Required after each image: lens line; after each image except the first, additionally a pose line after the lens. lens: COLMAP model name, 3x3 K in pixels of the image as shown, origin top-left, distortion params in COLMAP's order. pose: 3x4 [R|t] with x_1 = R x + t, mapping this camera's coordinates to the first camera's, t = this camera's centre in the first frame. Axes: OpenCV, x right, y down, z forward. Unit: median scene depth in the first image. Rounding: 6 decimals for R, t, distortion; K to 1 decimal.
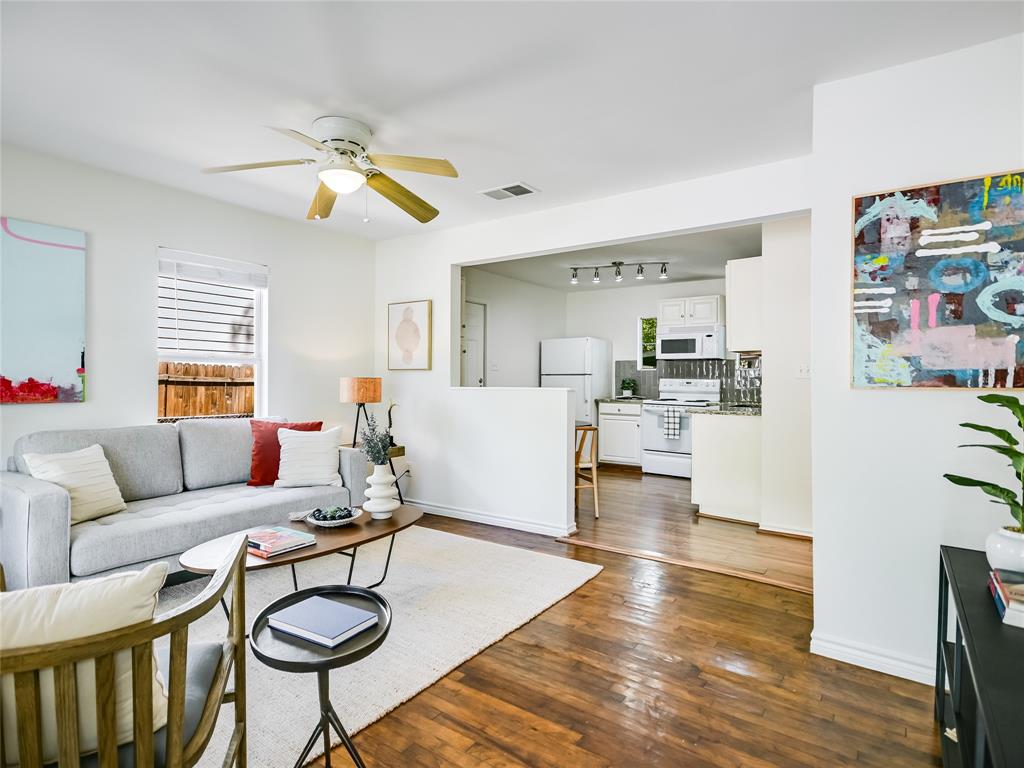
lens RADIAL K [[531.9, 0, 512.0], [0, 531.9, 384.0], [0, 0, 1]] dist [0.000812, 0.000040]
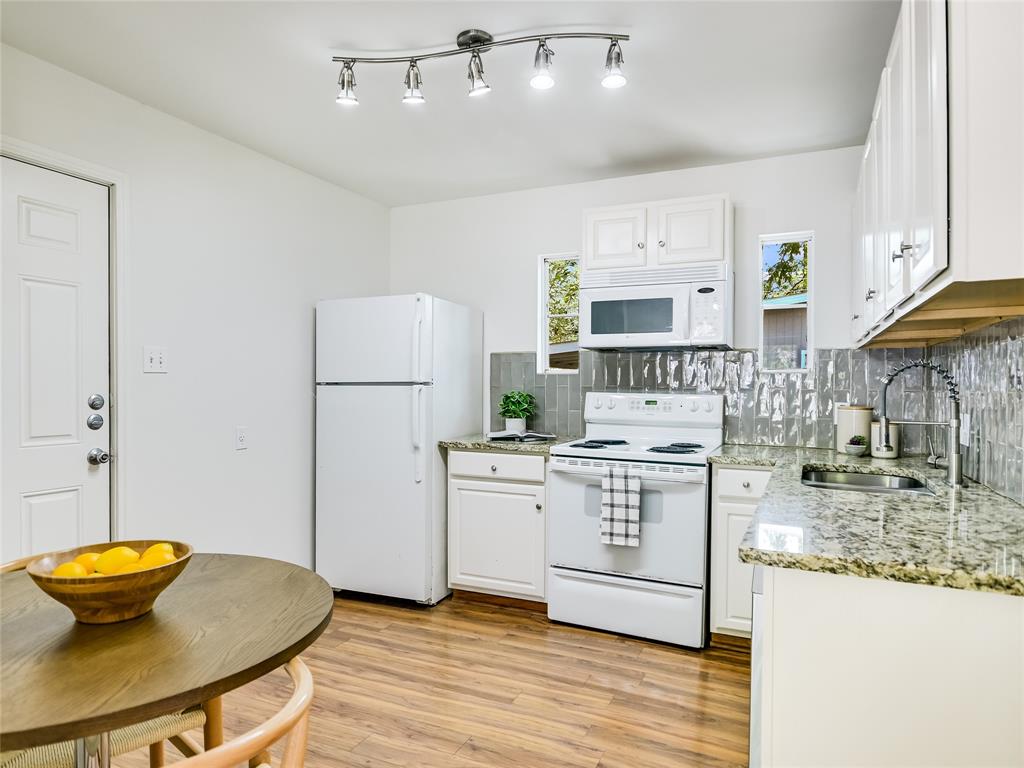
lens RADIAL K [[618.8, 0, 512.0], [0, 618.8, 384.0], [0, 0, 1]] dist [0.000841, 0.000264]
pose [[0.982763, 0.000106, 0.184869, 0.127262], [0.001923, 0.999940, -0.010793, -0.012387], [-0.184859, 0.010962, 0.982704, 0.527618]]
